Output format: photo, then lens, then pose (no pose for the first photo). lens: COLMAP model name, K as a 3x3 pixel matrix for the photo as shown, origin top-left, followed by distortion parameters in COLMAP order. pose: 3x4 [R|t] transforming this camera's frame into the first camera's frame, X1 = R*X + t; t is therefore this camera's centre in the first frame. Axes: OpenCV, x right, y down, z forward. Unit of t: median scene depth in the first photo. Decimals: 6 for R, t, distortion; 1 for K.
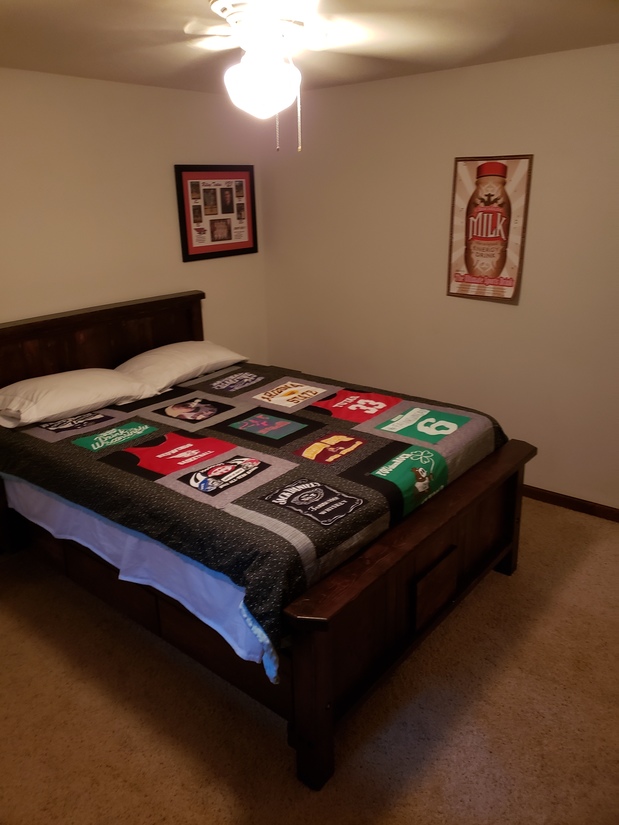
lens RADIAL K [[635.4, 0, 310.2], [0, 635.4, 401.4], [0, 0, 1]] dist [0.044379, -0.051003]
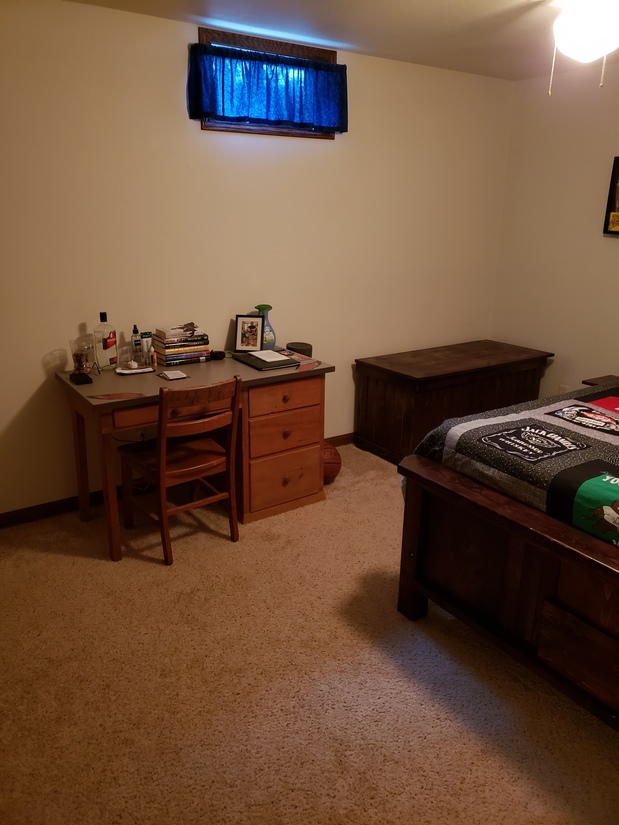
lens RADIAL K [[635.4, 0, 310.2], [0, 635.4, 401.4], [0, 0, 1]] dist [0.044379, -0.051003]
pose [[-0.282155, 0.317842, -0.905188, 1.003895], [-0.316271, 0.859962, 0.400547, -0.196870], [0.905738, 0.399301, -0.142119, 0.784527]]
